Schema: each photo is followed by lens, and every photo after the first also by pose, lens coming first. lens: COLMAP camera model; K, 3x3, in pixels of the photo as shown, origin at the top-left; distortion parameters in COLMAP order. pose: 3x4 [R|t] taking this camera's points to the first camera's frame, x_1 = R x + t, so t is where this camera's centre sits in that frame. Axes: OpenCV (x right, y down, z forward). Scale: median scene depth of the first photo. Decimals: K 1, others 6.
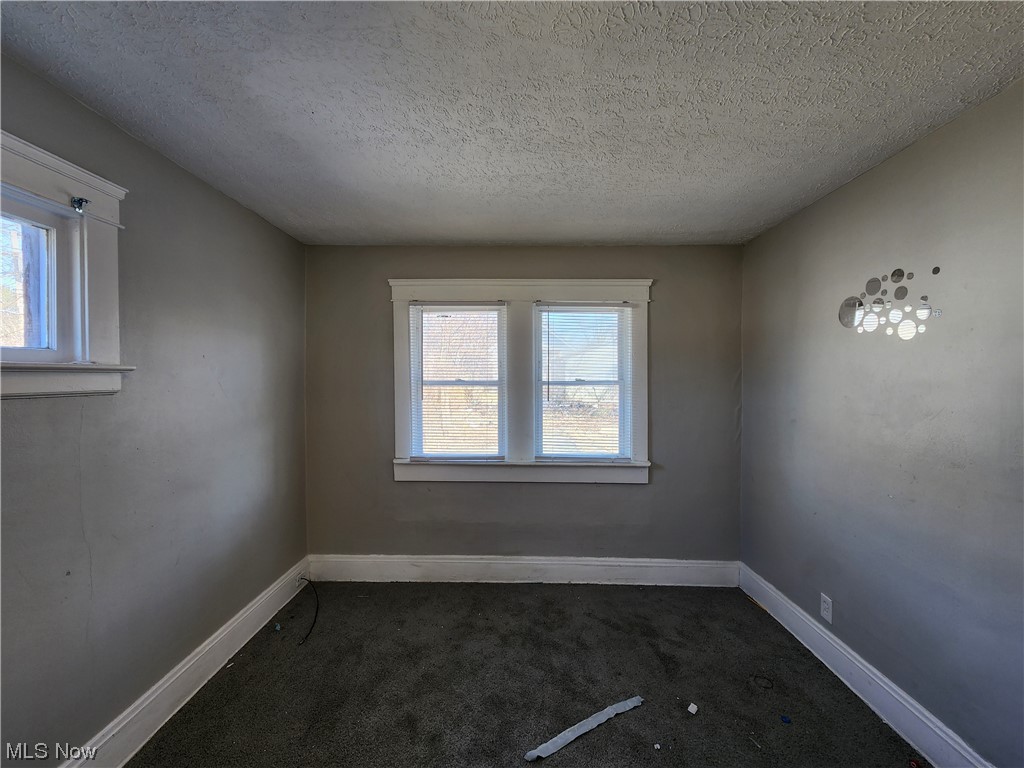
lens RADIAL K [[419.4, 0, 507.3], [0, 419.4, 384.0], [0, 0, 1]] dist [0.015192, 0.000019]
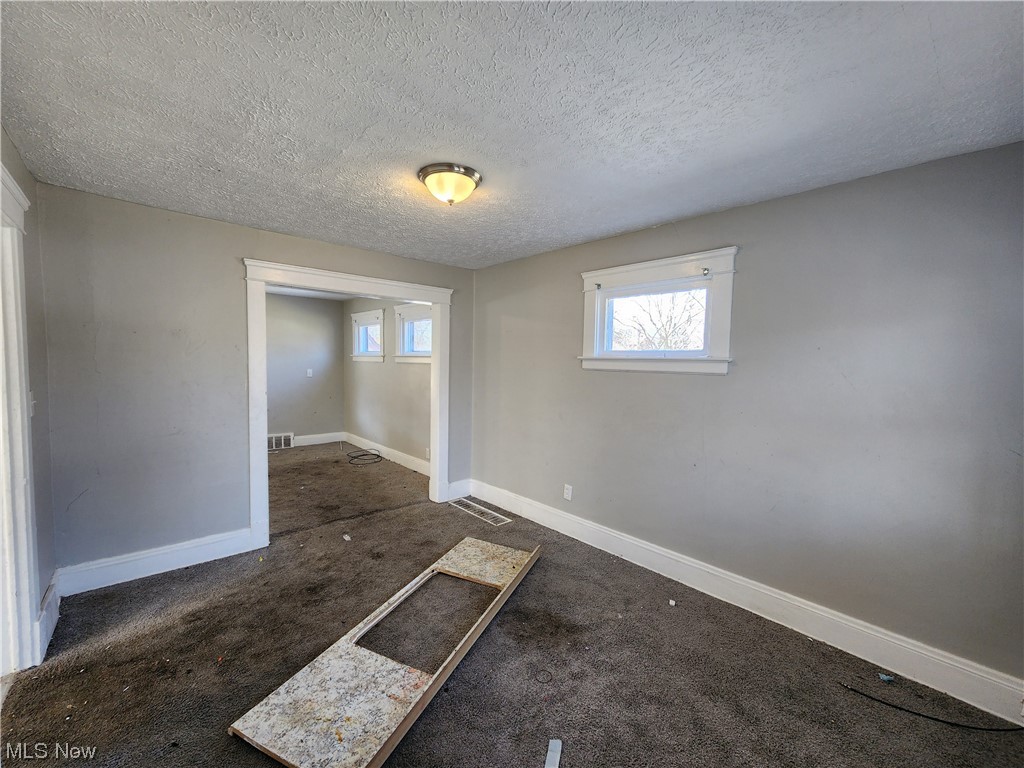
lens RADIAL K [[419.4, 0, 507.3], [0, 419.4, 384.0], [0, 0, 1]] dist [0.015192, 0.000019]
pose [[-0.730580, 0.028431, -0.682235, 0.460097], [-0.034244, 0.996350, 0.078192, -0.025194], [0.681968, 0.080488, -0.726940, 0.909862]]
